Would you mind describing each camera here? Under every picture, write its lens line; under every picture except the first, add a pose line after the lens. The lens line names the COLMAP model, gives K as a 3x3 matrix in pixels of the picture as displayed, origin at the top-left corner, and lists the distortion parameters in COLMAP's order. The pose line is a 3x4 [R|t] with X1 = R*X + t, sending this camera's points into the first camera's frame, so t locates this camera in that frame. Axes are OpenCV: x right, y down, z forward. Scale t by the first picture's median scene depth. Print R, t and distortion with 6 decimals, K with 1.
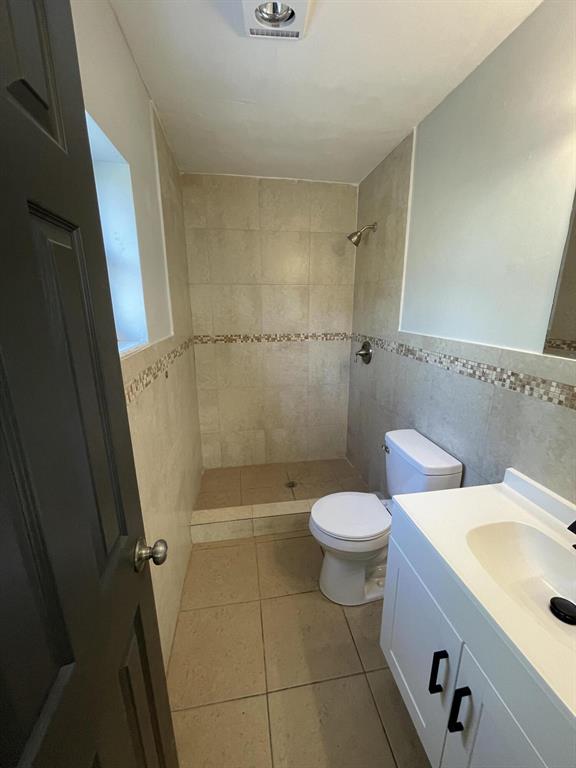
lens RADIAL K [[311.7, 0, 292.1], [0, 311.7, 384.2], [0, 0, 1]] dist [-0.001051, -0.000208]
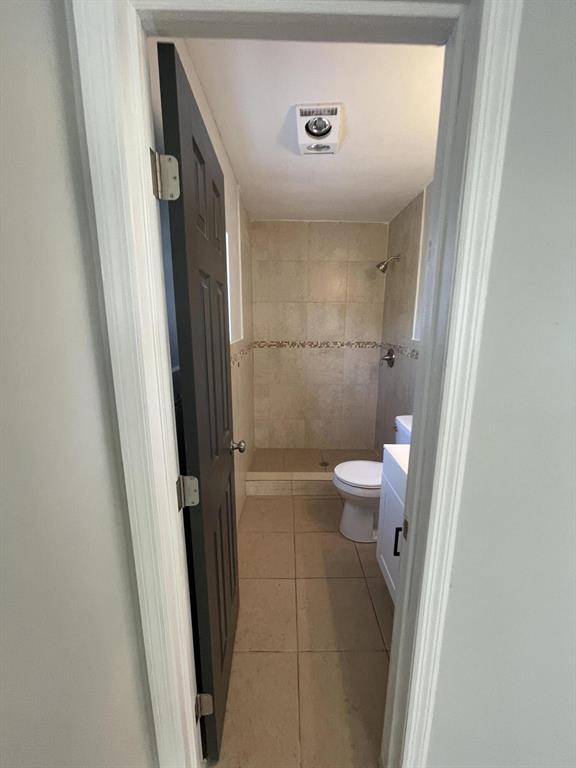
lens RADIAL K [[311.7, 0, 292.1], [0, 311.7, 384.2], [0, 0, 1]] dist [-0.001051, -0.000208]
pose [[0.987950, 0.040304, -0.149435, 0.043534], [-0.046435, 0.998207, -0.037763, 0.064412], [0.147645, 0.044247, 0.988050, -0.251844]]
